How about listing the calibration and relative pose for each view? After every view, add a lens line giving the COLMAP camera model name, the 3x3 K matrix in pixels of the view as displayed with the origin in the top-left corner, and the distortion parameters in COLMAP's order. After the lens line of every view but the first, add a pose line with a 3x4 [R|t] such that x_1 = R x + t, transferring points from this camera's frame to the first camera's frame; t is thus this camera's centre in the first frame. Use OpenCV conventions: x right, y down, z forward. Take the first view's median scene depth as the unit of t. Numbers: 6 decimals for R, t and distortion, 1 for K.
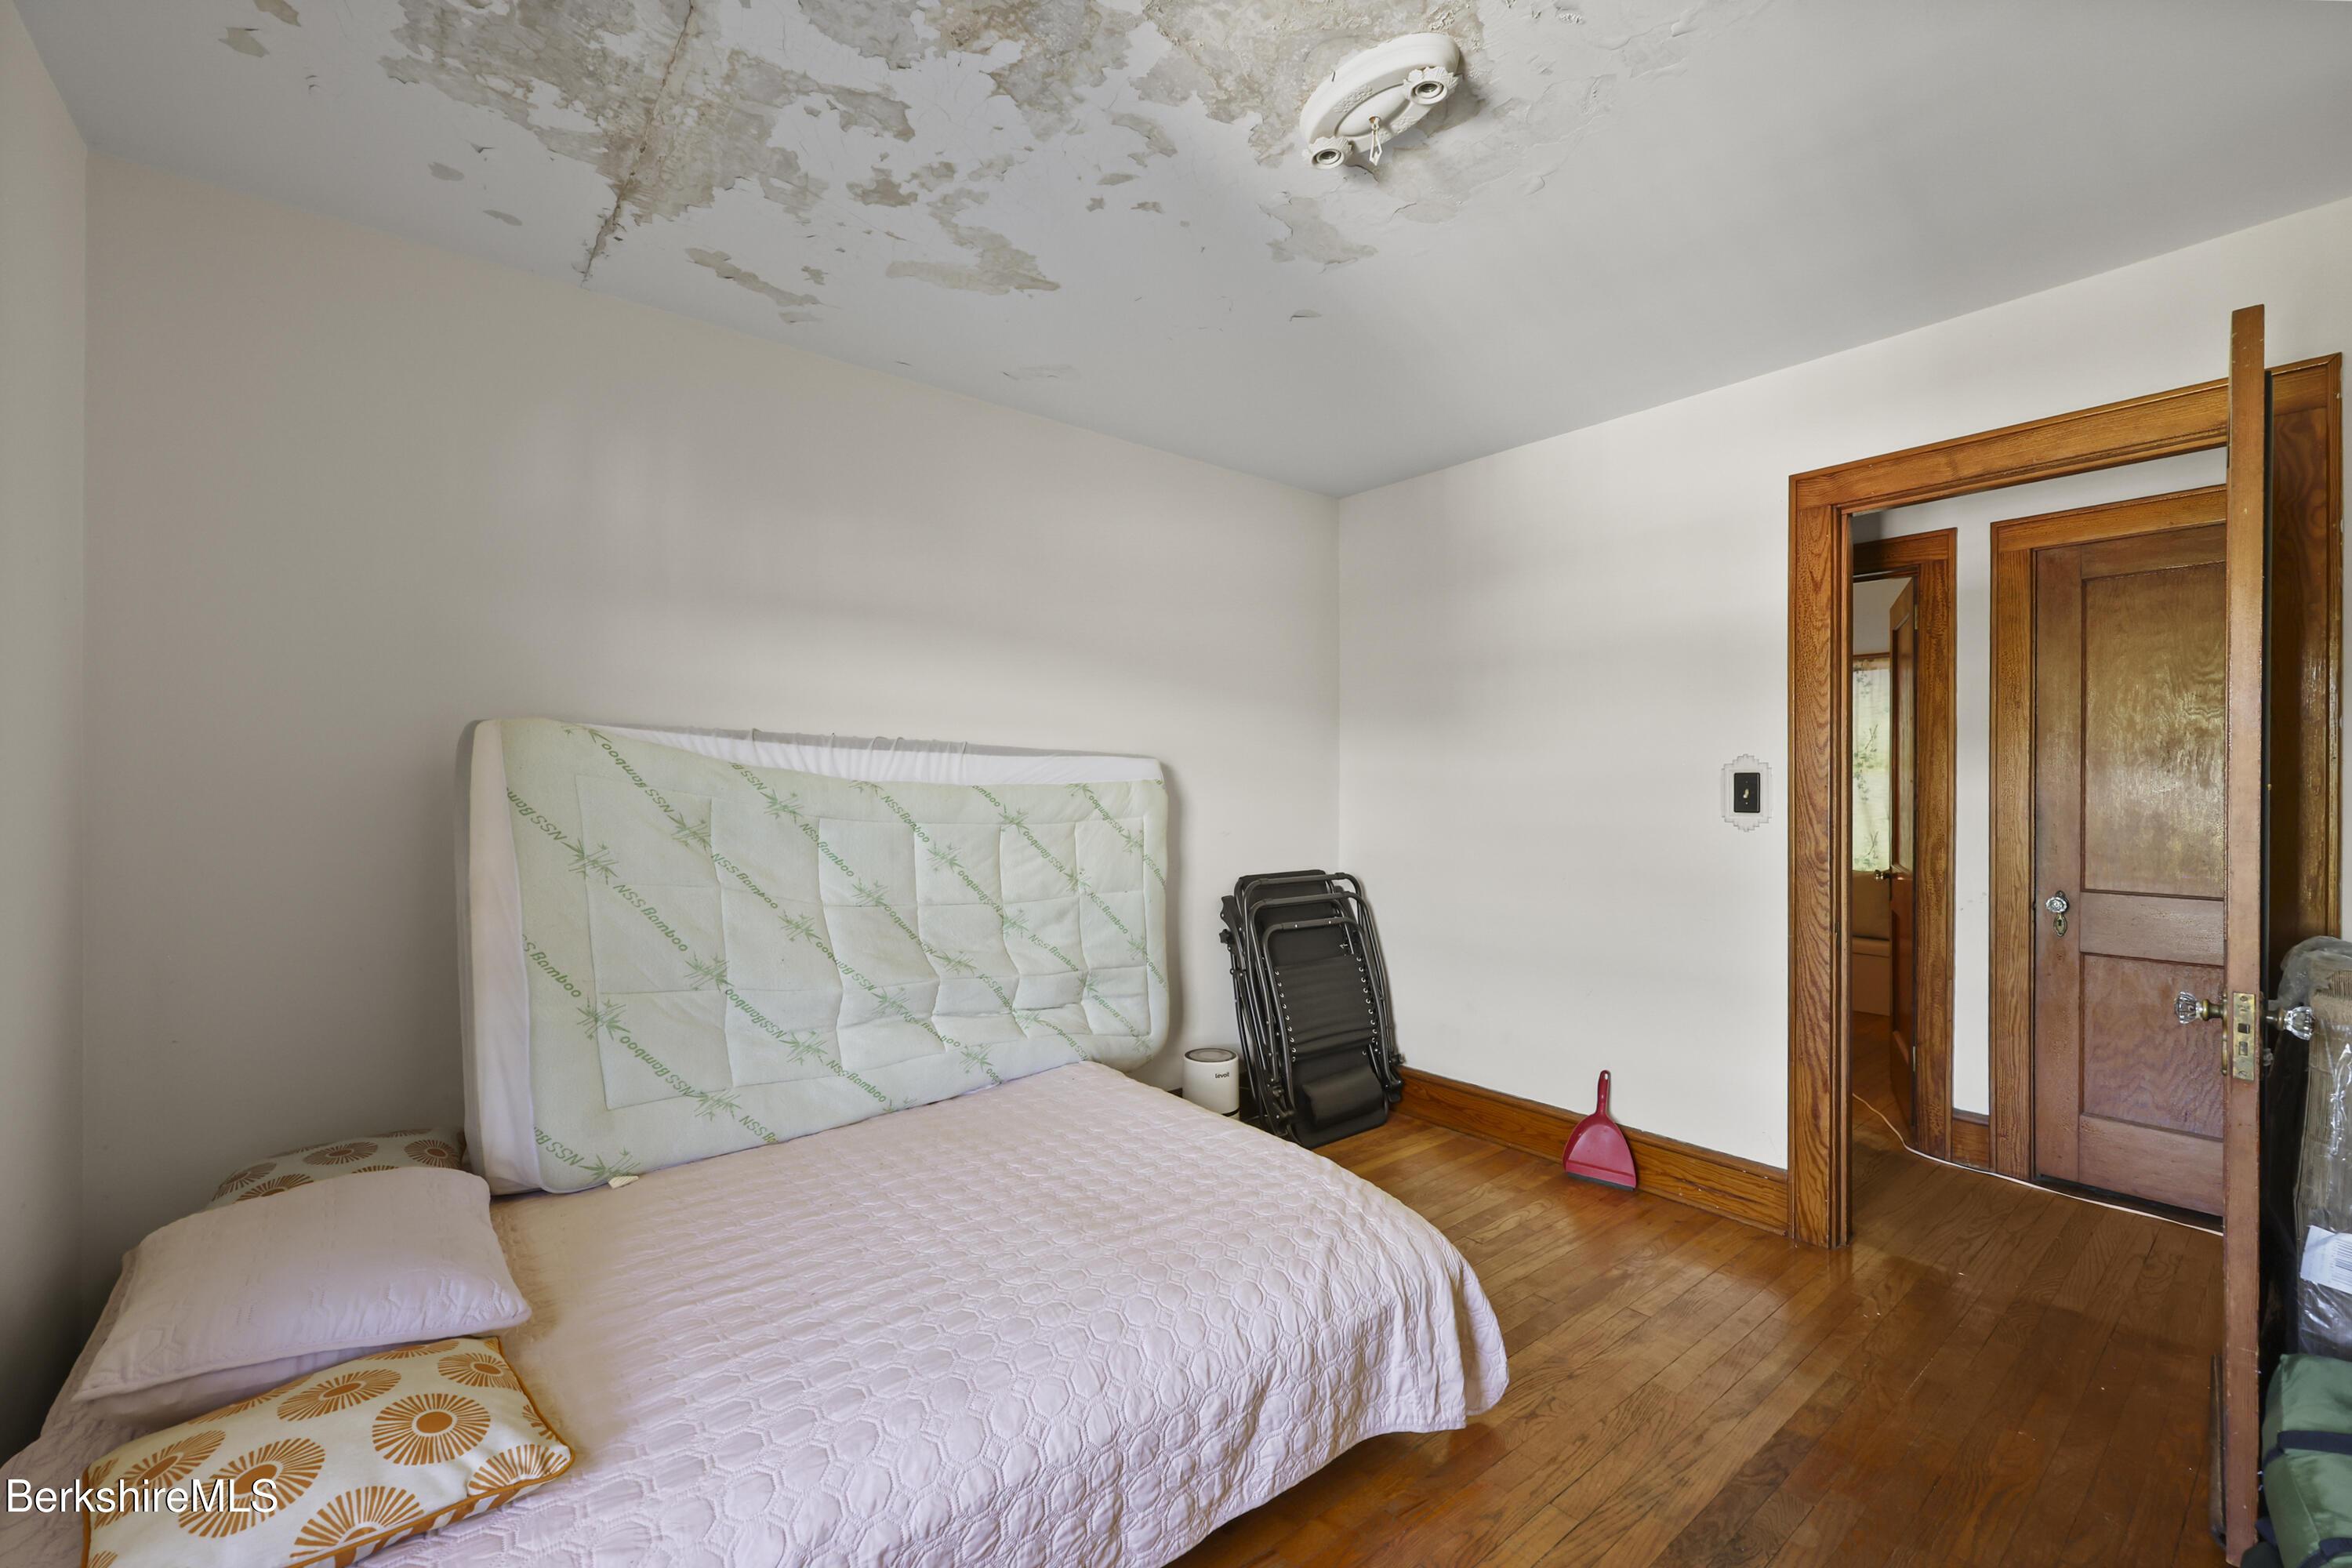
lens RADIAL K [[950.5, 0, 1199.3], [0, 950.5, 793.2], [0, 0, 1]] dist [-0.000263, 0.000394]
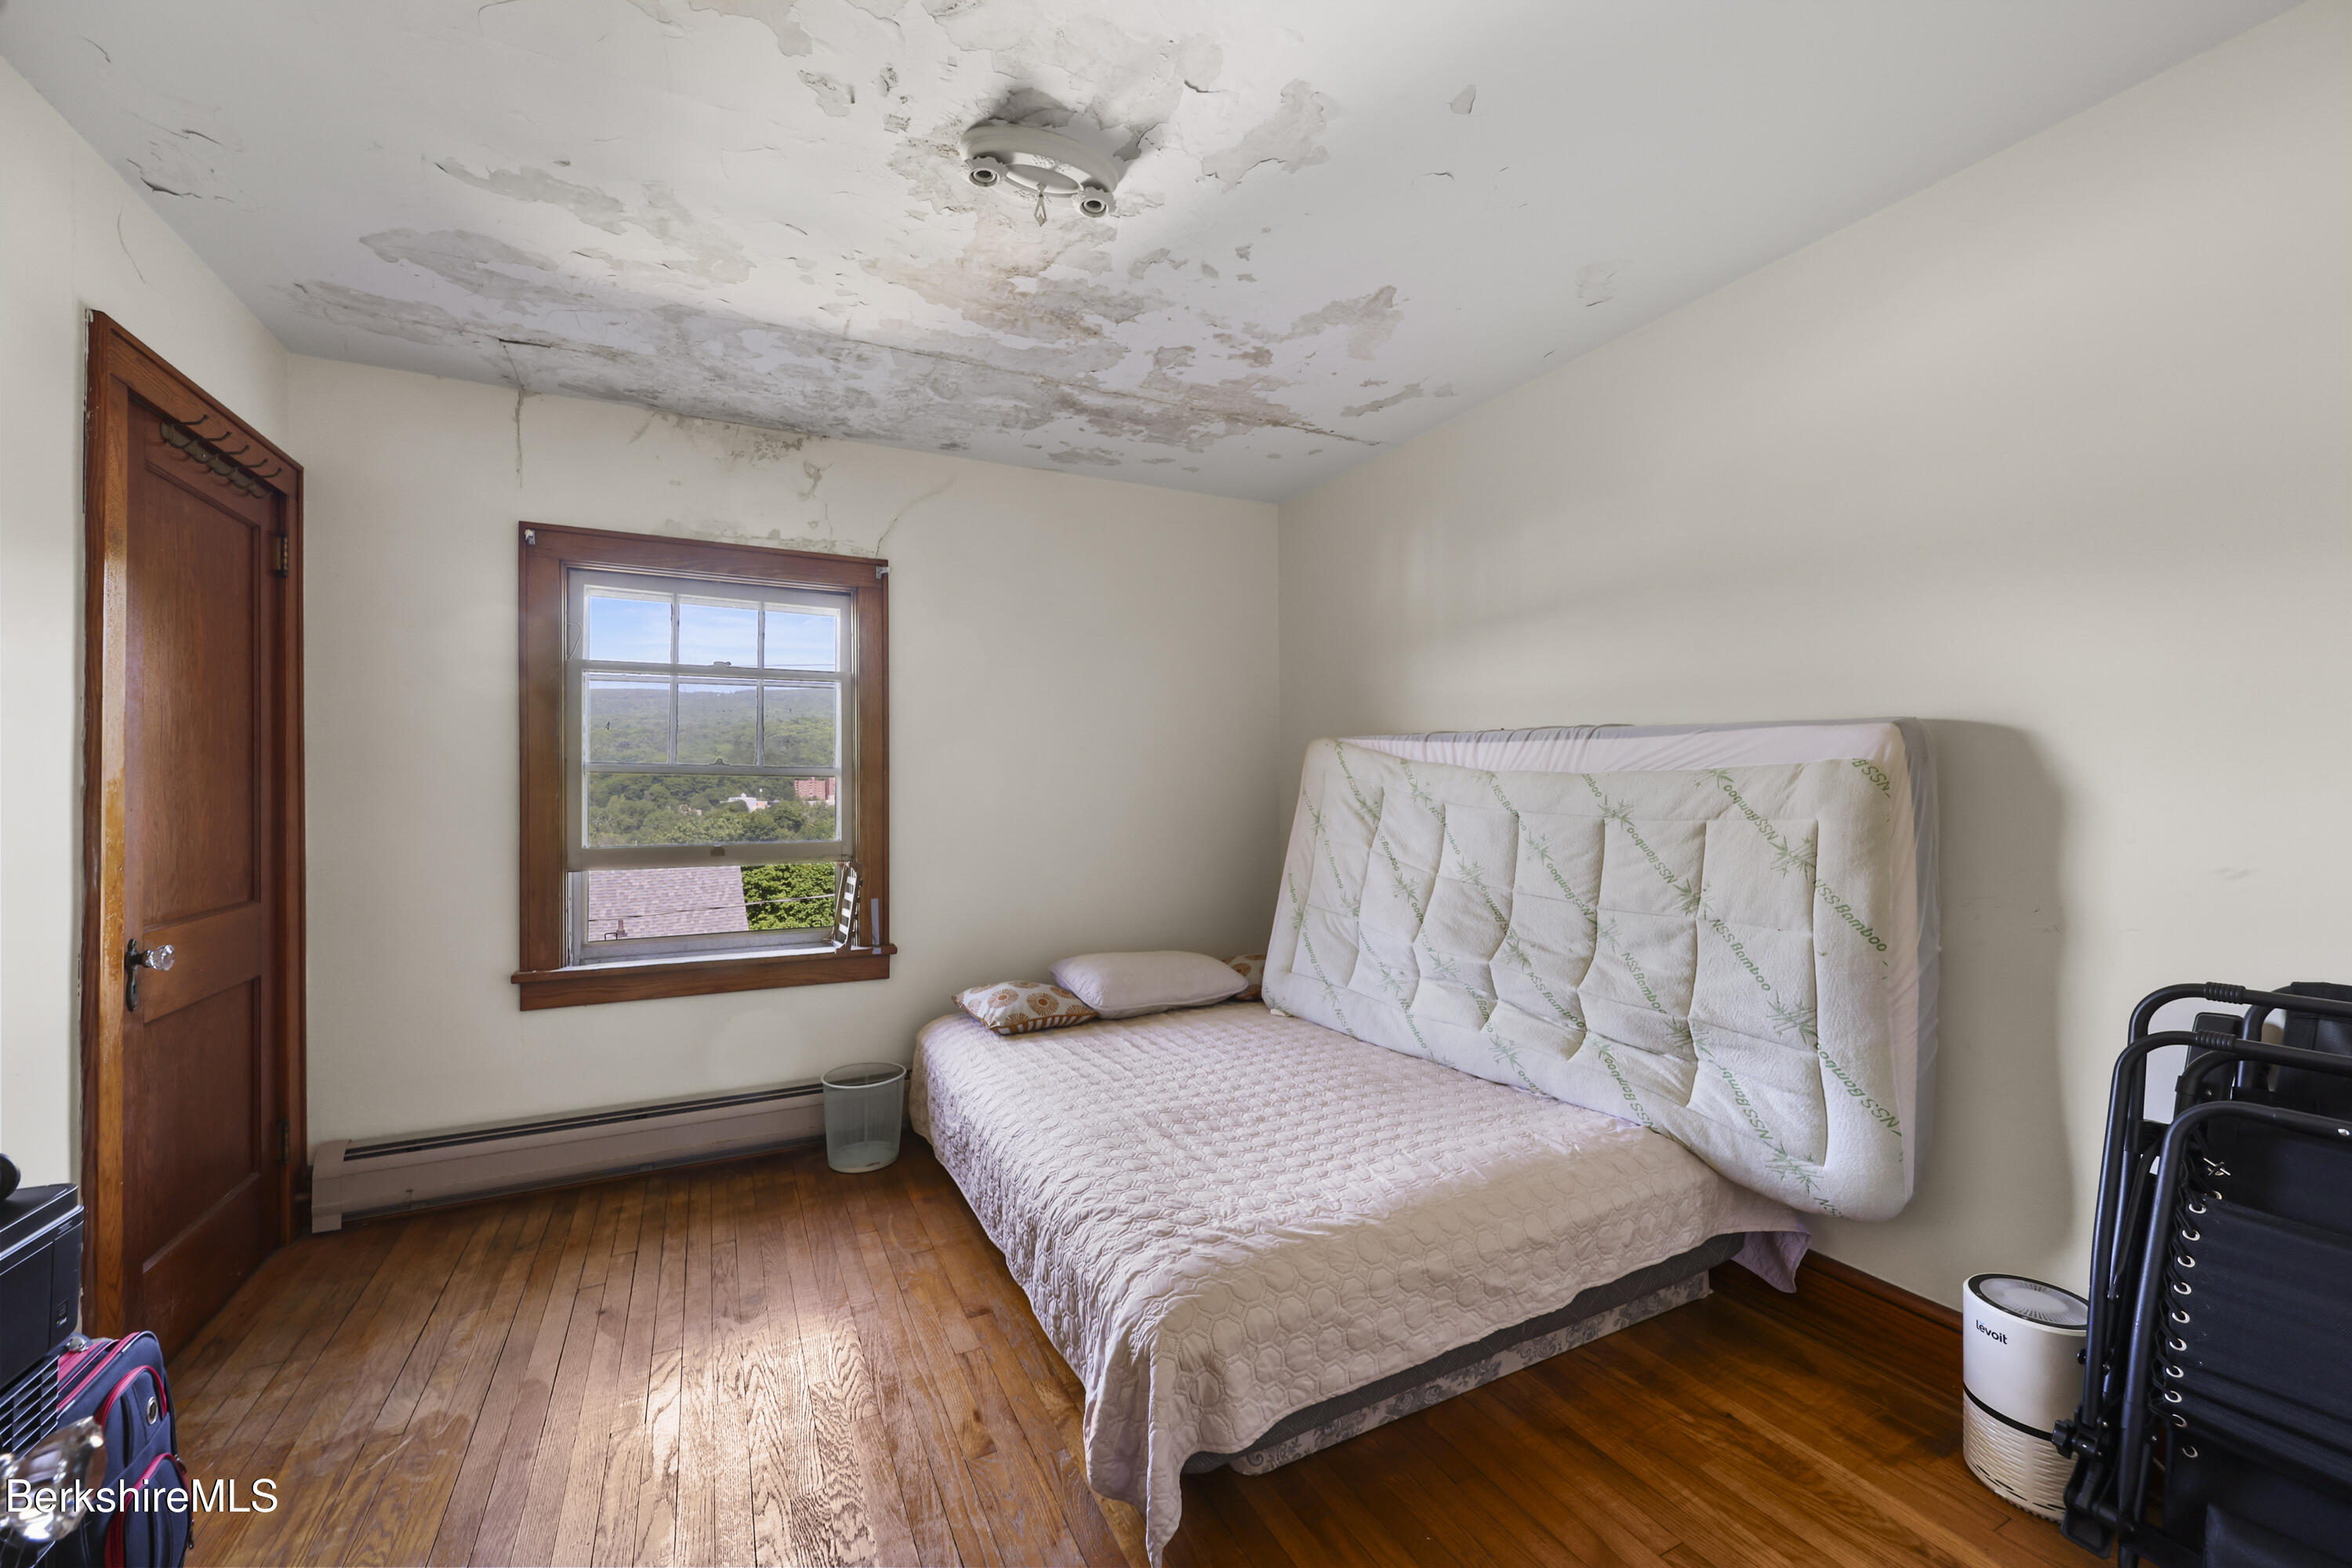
lens RADIAL K [[950.5, 0, 1200.6], [0, 950.5, 782.5], [0, 0, 1]] dist [-0.000263, 0.000394]
pose [[-0.200709, -0.001553, -0.979650, 0.811921], [0.000503, 0.999998, -0.001688, 0.001844], [0.979651, -0.000832, -0.200708, 0.914493]]
